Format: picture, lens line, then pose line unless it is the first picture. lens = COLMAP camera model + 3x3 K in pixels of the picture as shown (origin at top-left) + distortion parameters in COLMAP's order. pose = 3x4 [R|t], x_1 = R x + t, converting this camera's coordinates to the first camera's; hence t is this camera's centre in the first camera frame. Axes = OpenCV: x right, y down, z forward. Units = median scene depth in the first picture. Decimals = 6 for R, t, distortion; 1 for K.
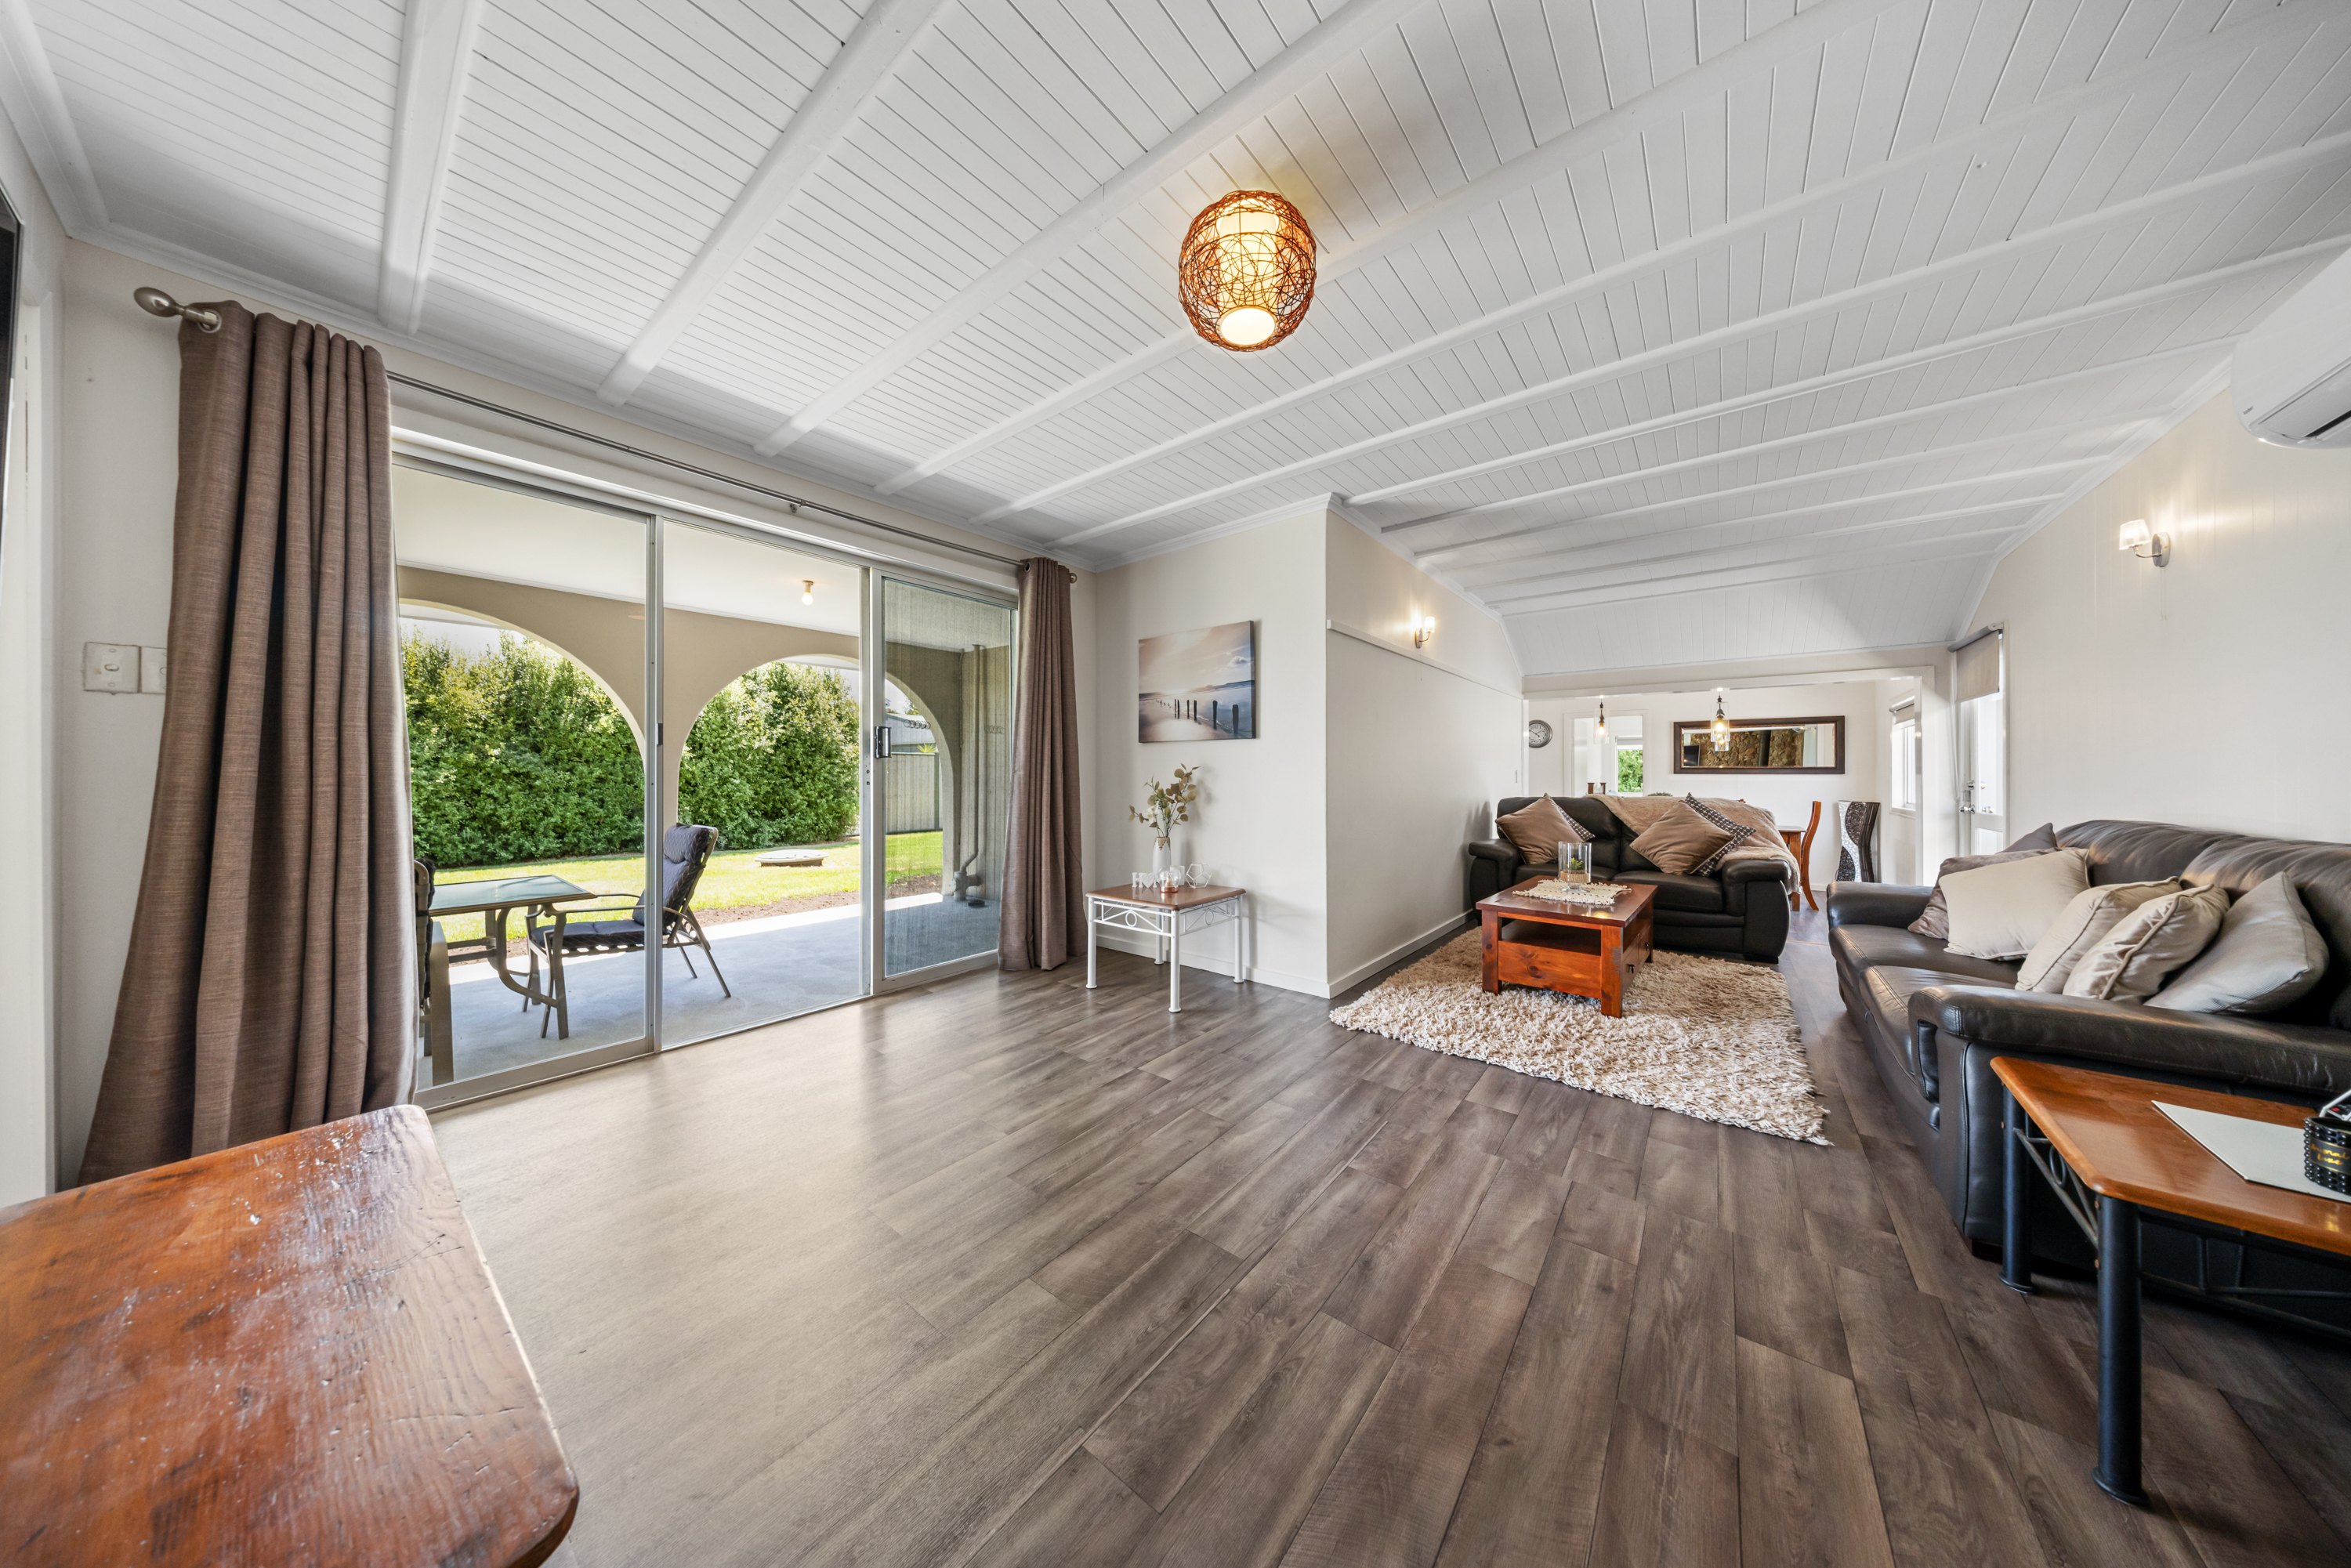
lens RADIAL K [[684.0, 0, 1186.2], [0, 684.0, 776.0], [0, 0, 1]] dist [-0.006834, 0.000077]
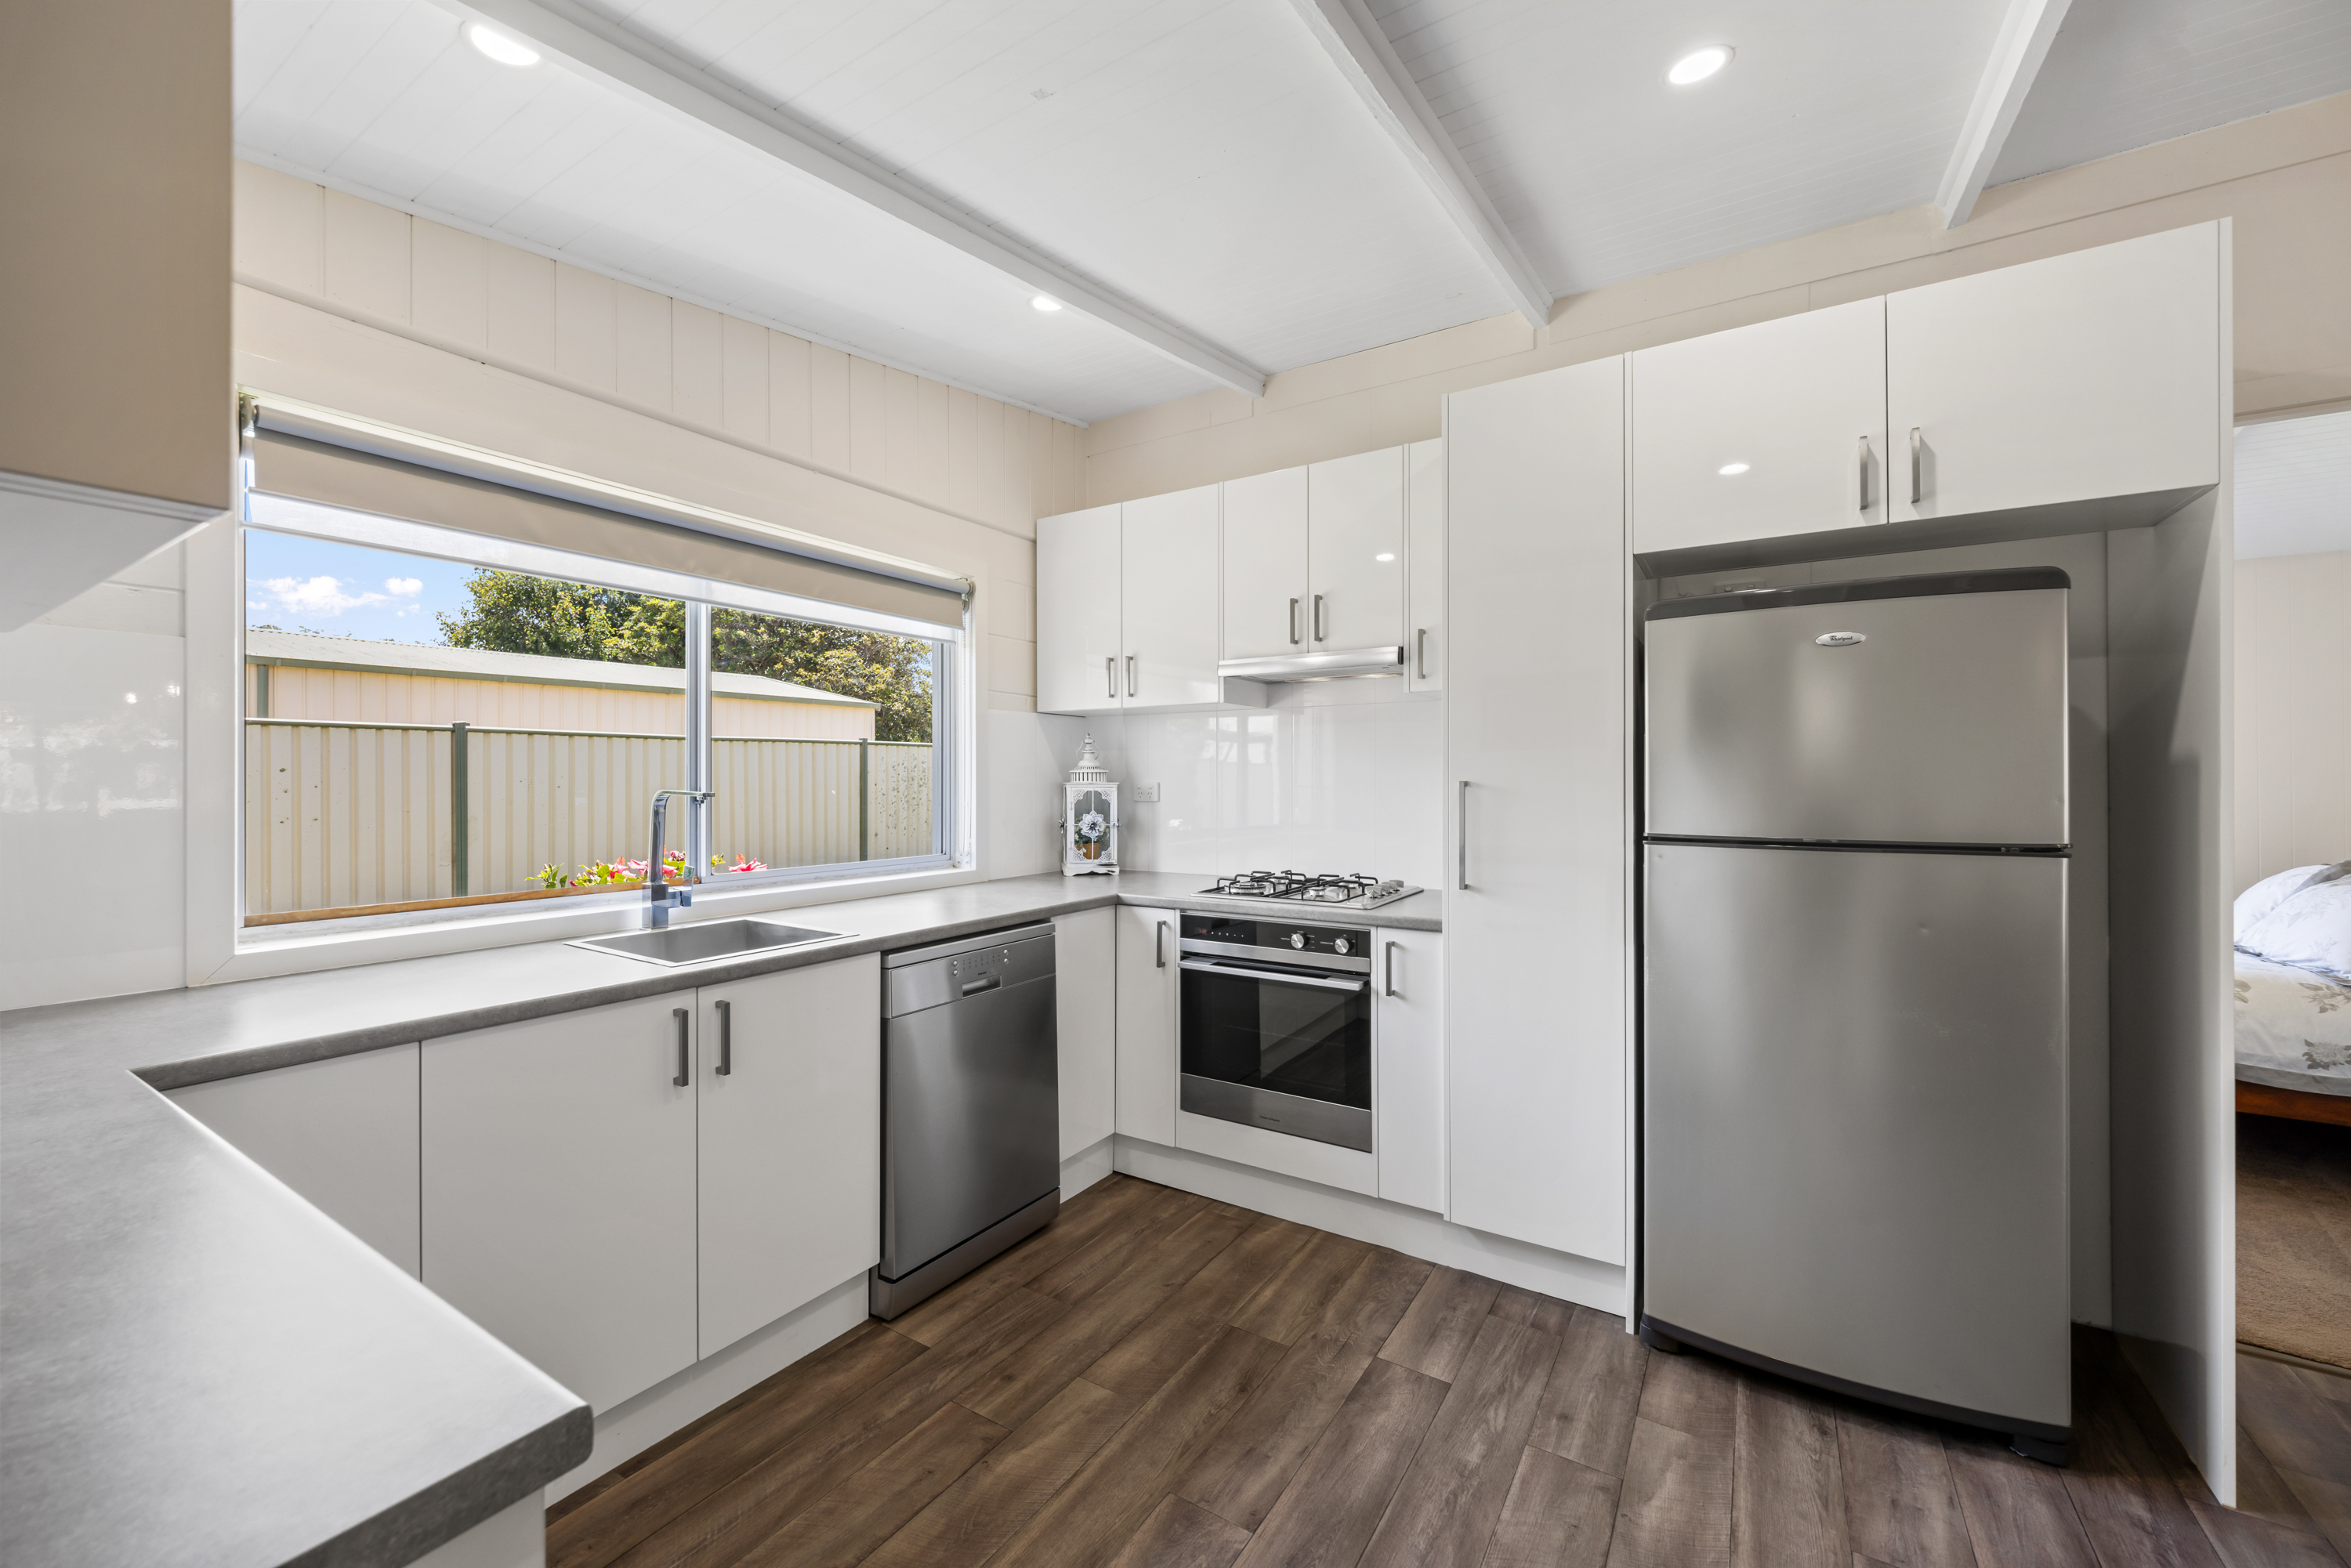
lens RADIAL K [[927.7, 0, 1161.3], [0, 927.7, 776.4], [0, 0, 1]] dist [-0.001666, -0.000309]
pose [[-0.996220, 0.001327, -0.086856, 0.576312], [0.001167, 0.999998, 0.001892, -0.143004], [0.086858, 0.001783, -0.996219, 2.671665]]
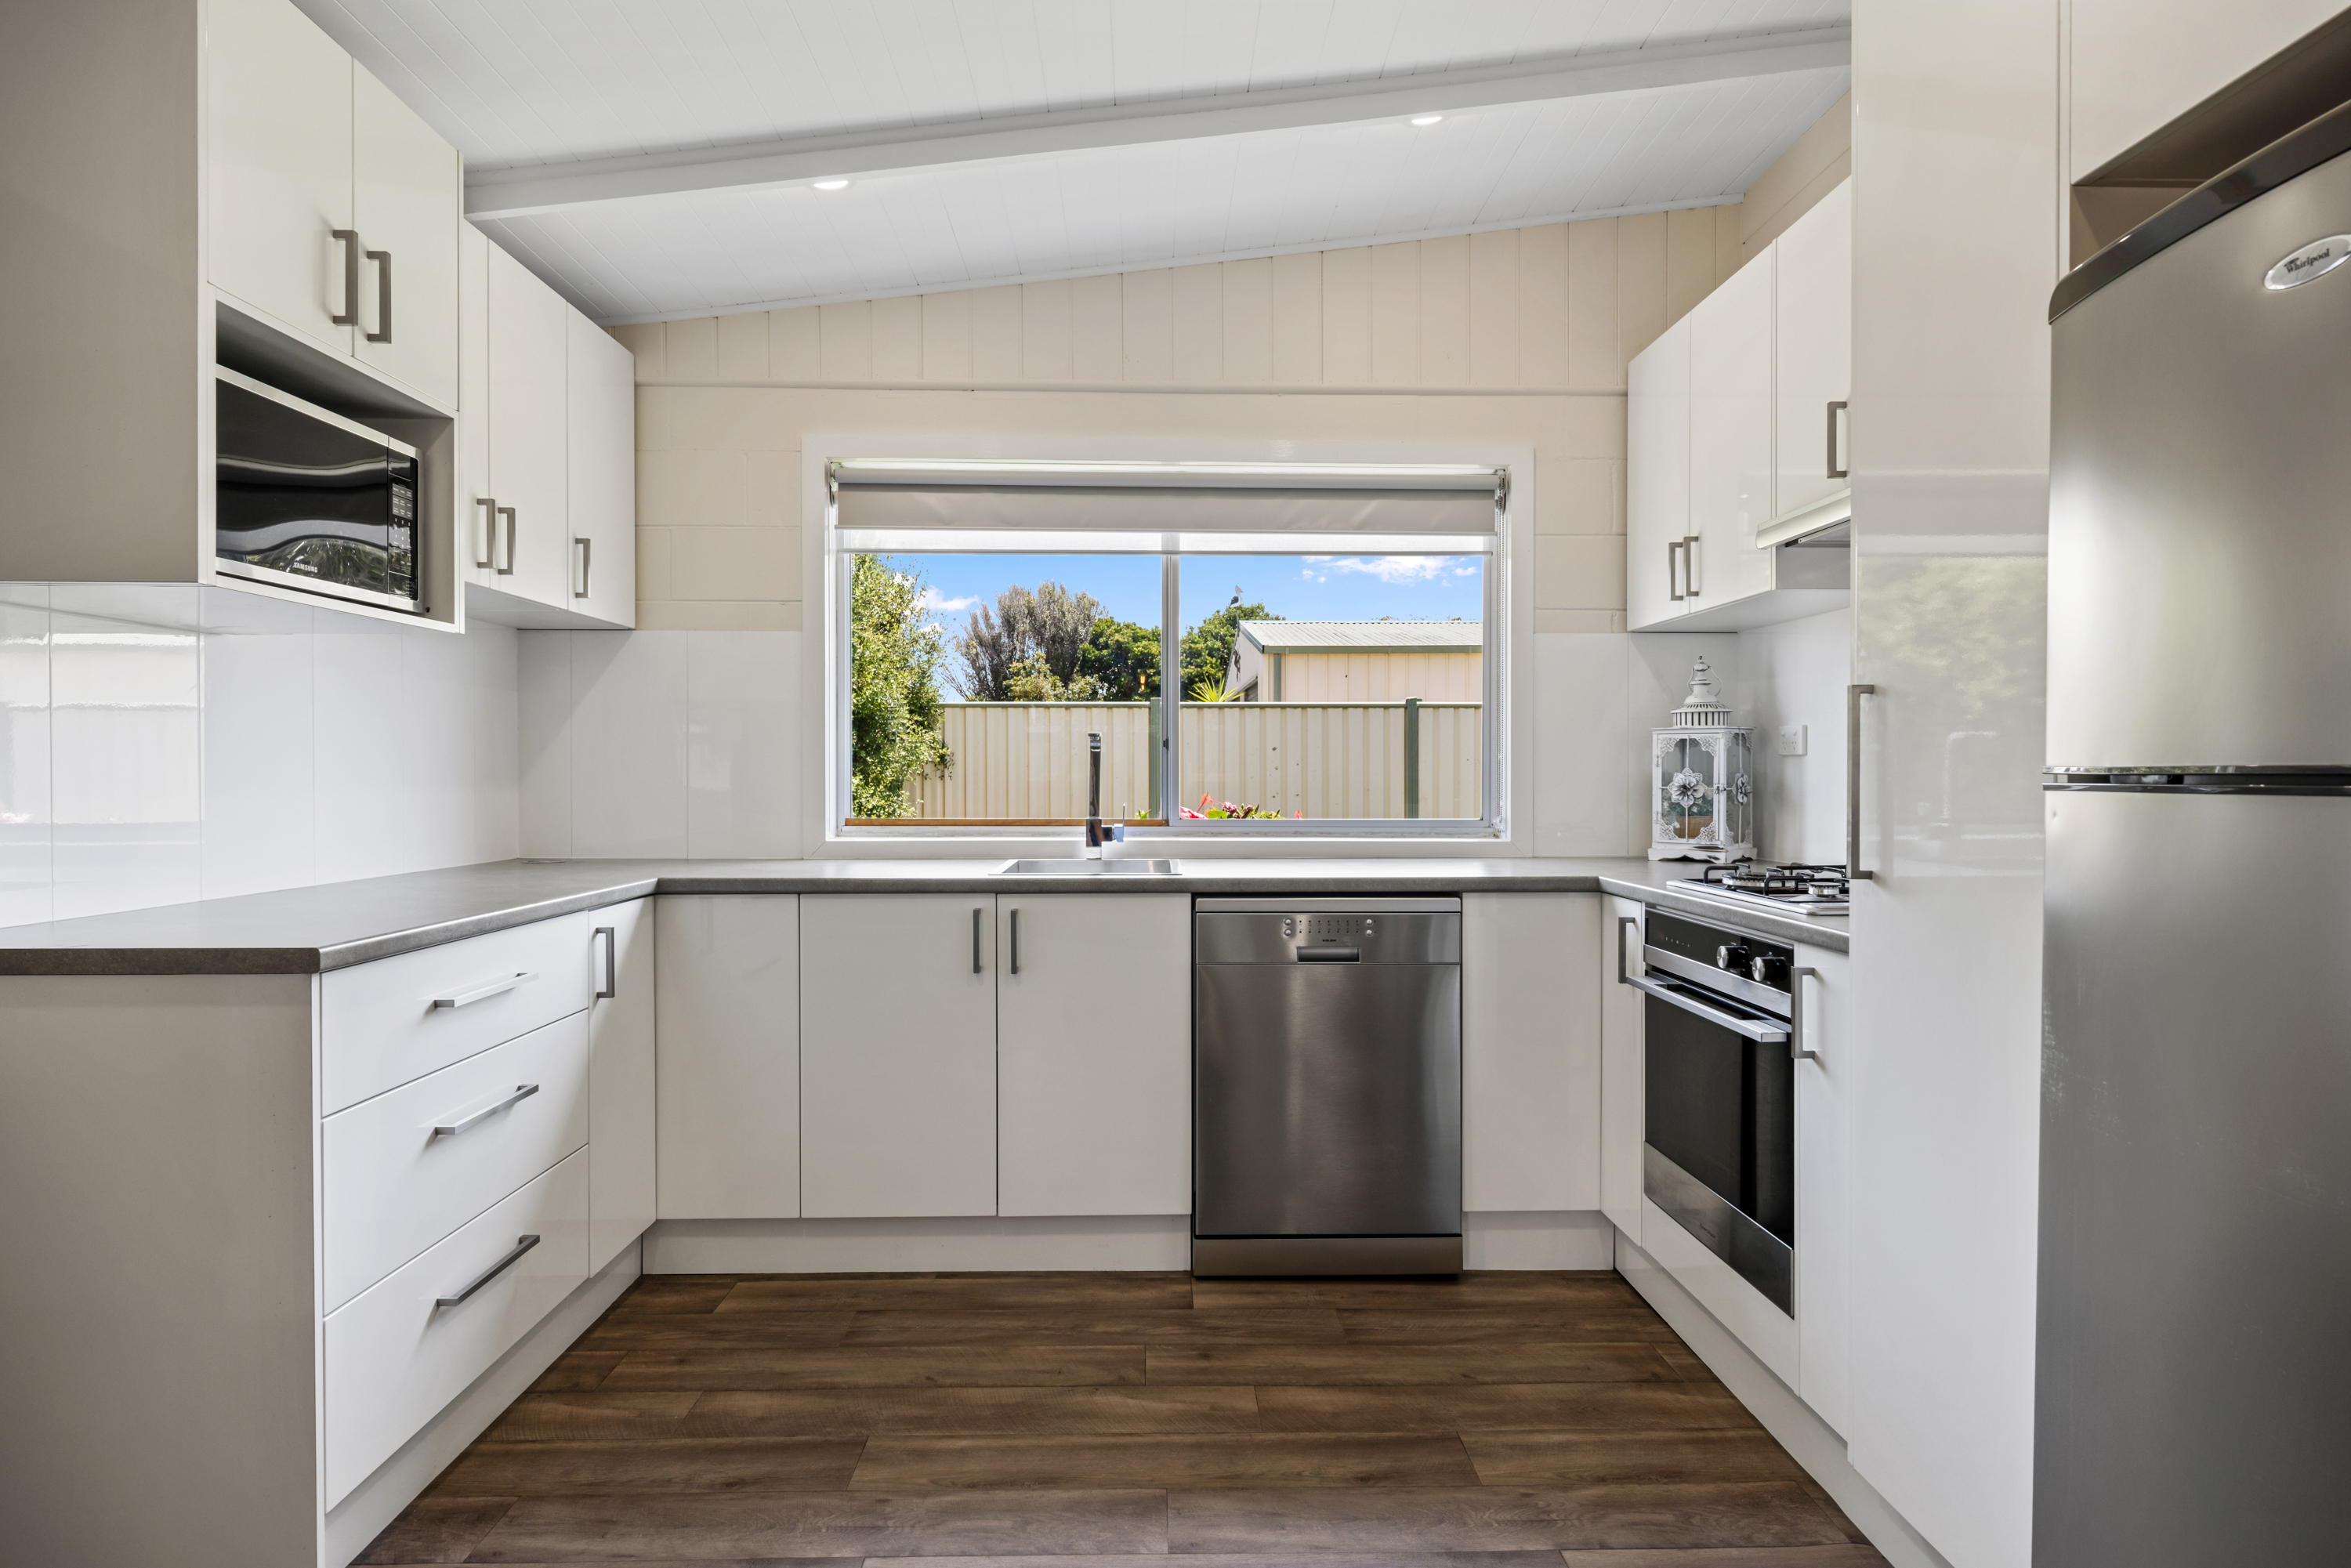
lens RADIAL K [[1262.8, 0, 1175.5], [0, 1262.8, 784.0], [0, 0, 1]] dist [0.001658, -0.001496]
pose [[-0.632964, -0.007414, 0.774145, -0.755433], [0.003475, 0.999917, 0.012418, -0.041889], [-0.774173, 0.010550, -0.632886, 2.369497]]
